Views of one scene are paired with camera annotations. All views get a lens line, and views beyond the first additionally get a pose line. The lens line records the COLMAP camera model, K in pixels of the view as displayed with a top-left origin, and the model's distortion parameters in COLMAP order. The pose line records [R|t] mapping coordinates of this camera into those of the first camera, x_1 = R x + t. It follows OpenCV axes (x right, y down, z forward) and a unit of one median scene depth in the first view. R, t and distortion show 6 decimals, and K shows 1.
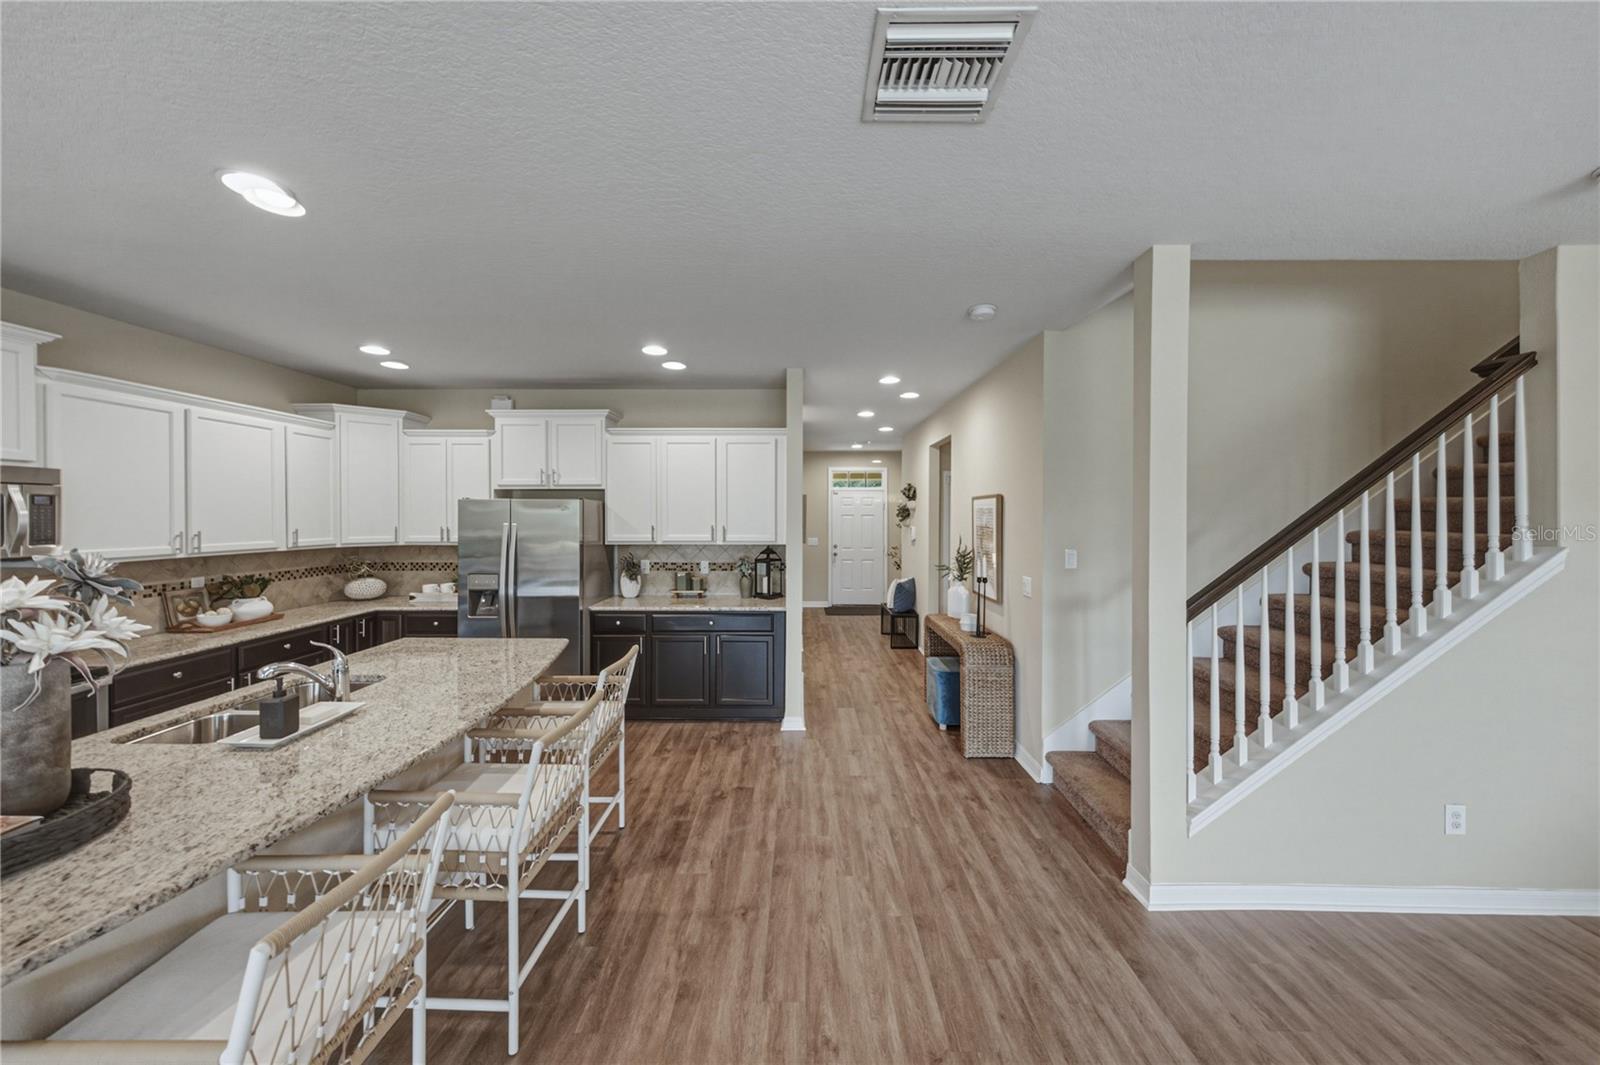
lens RADIAL K [[554.0, 0, 793.3], [0, 554.0, 519.5], [0, 0, 1]] dist [0.003017, 0.000730]
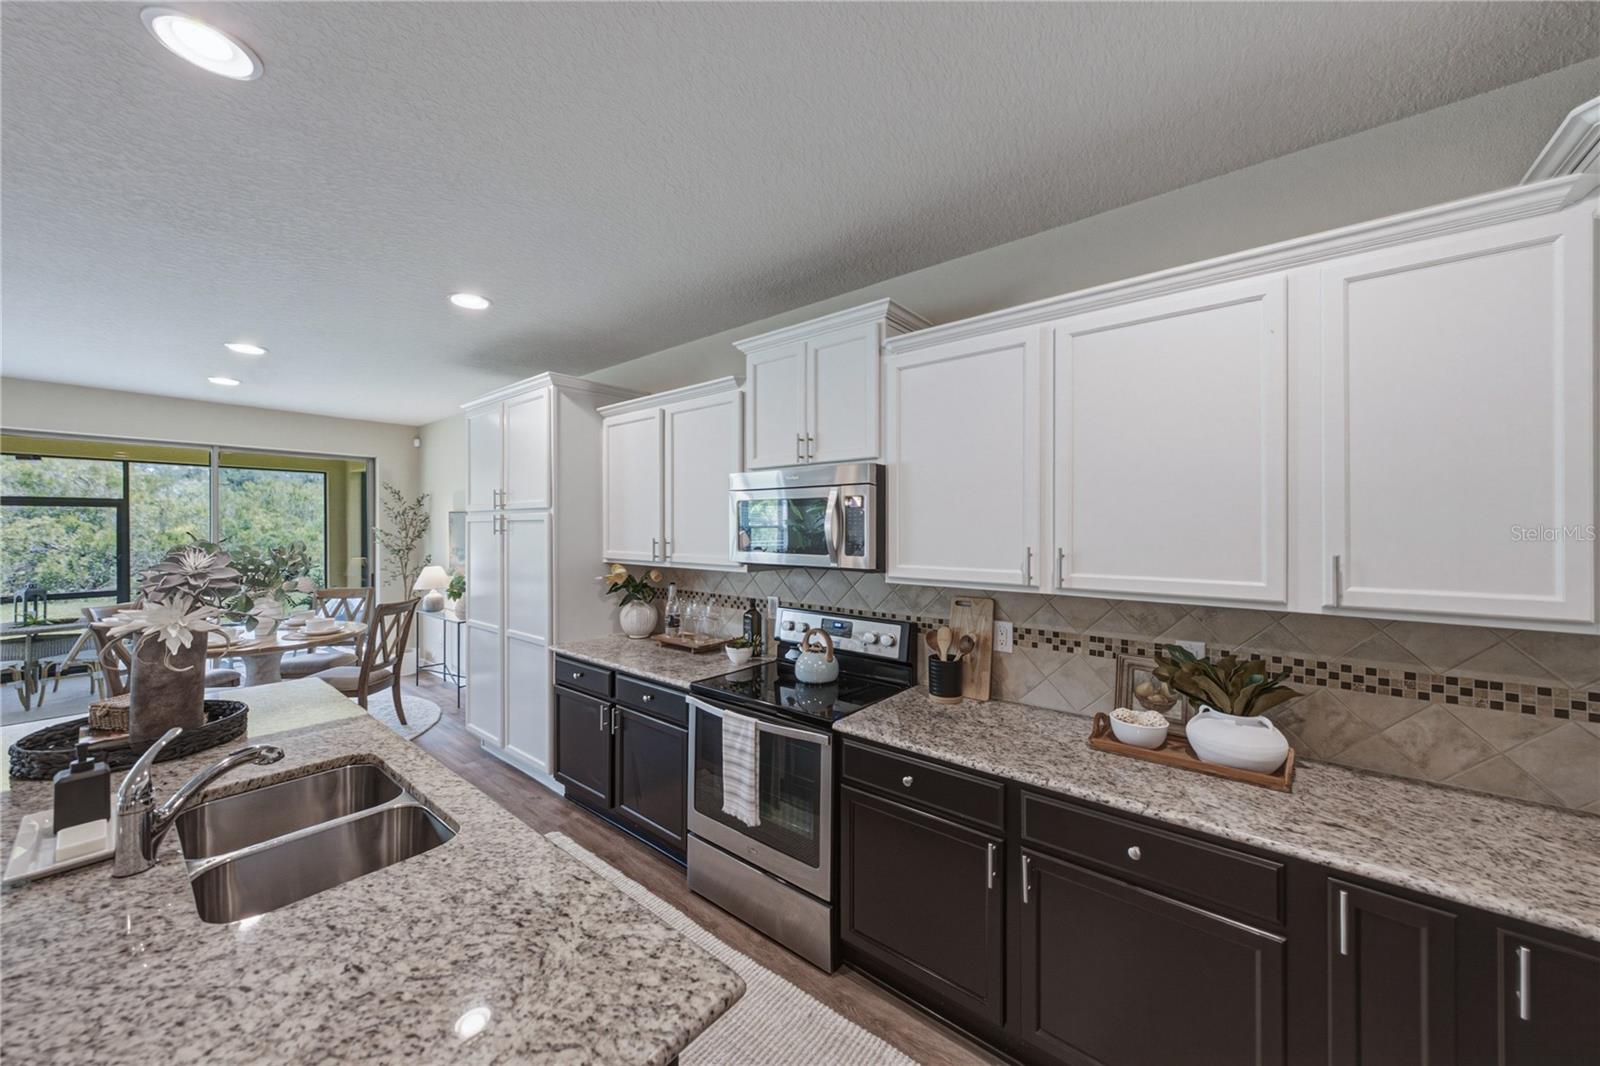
lens RADIAL K [[572.1, 0, 786.5], [0, 572.1, 526.6], [0, 0, 1]] dist [0.002354, -0.000067]
pose [[-0.641101, 0.004091, -0.767446, -0.418533], [-0.003760, 0.999957, 0.008471, -0.003324], [0.767448, 0.008316, -0.641058, 1.013737]]
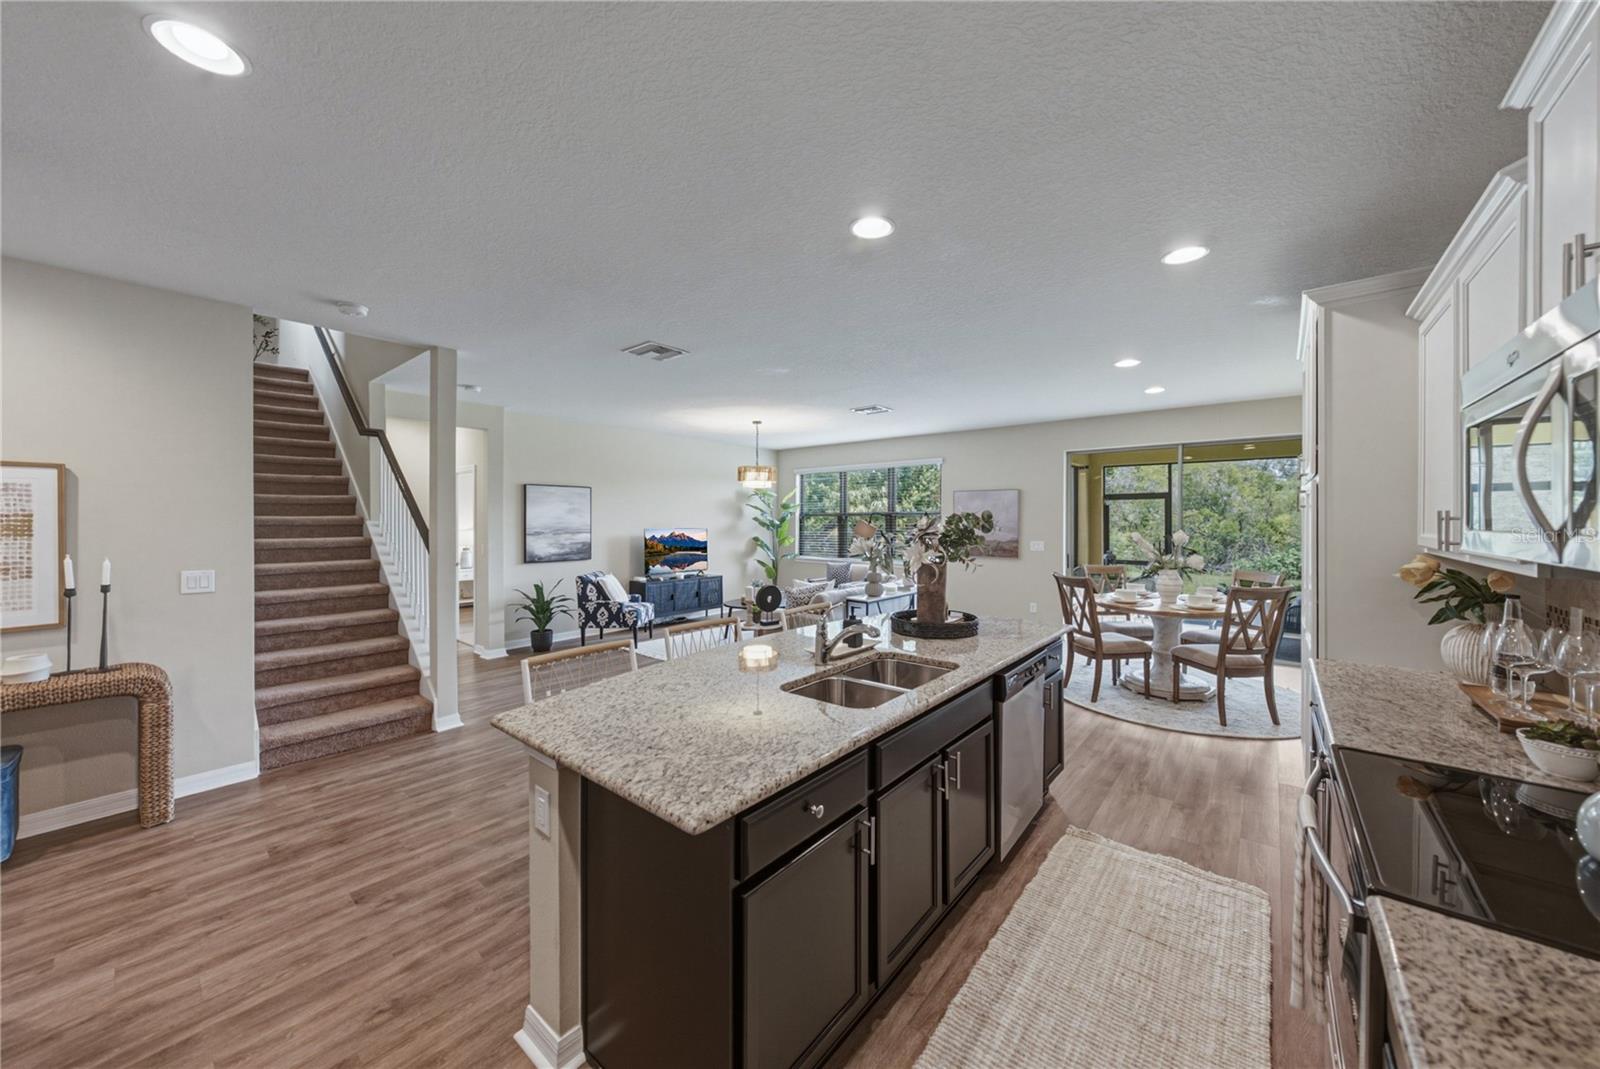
lens RADIAL K [[572.1, 0, 805.3], [0, 572.1, 520.1], [0, 0, 1]] dist [0.002354, -0.000067]
pose [[-0.774111, -0.001663, 0.633047, -0.832810], [0.004882, 0.999951, 0.008596, 0.022250], [-0.633031, 0.009745, -0.774065, 1.047379]]
